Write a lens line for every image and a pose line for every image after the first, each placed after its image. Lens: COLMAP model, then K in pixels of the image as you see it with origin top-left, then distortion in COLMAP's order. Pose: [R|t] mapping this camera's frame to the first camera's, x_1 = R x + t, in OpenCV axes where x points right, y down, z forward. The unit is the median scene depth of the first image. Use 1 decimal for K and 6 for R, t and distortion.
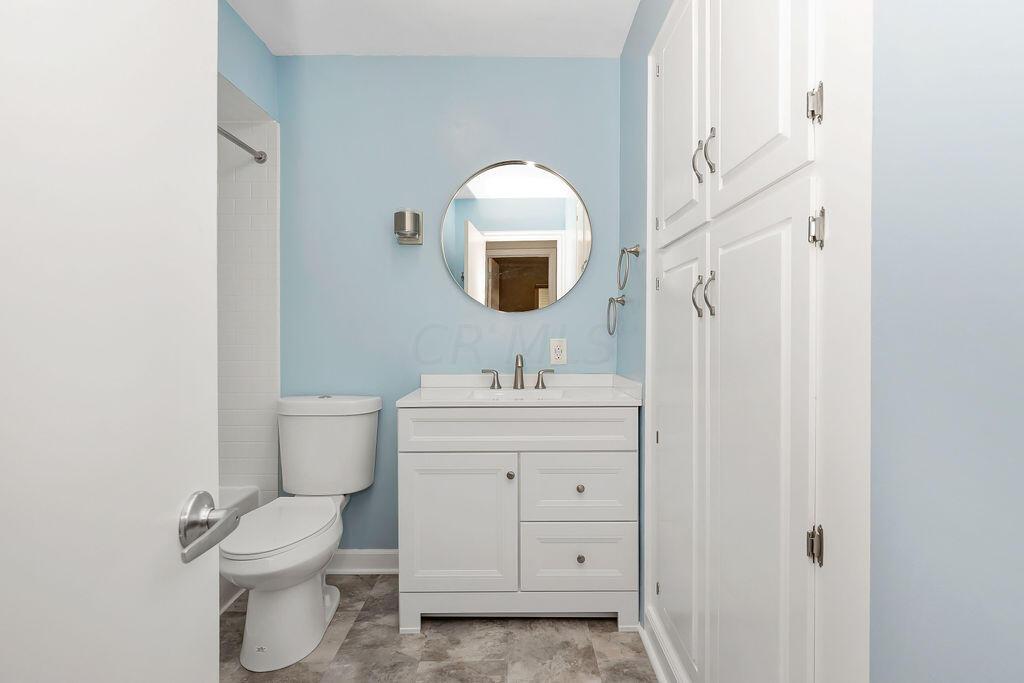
lens RADIAL K [[495.9, 0, 512.2], [0, 495.9, 303.8], [0, 0, 1]] dist [-0.003462, -0.000987]
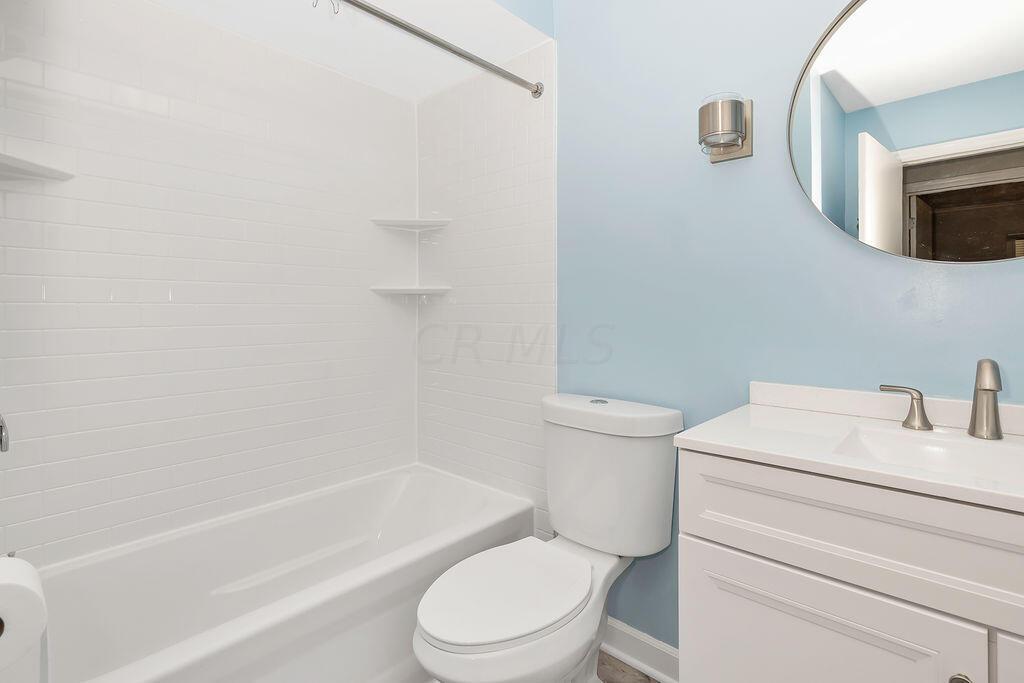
lens RADIAL K [[495.9, 0, 512.2], [0, 495.9, 303.8], [0, 0, 1]] dist [-0.003462, -0.000987]
pose [[0.744498, -0.006512, -0.667593, -0.005513], [0.039790, 0.998608, 0.034634, 0.023140], [0.666438, -0.052348, 0.743721, 0.403240]]
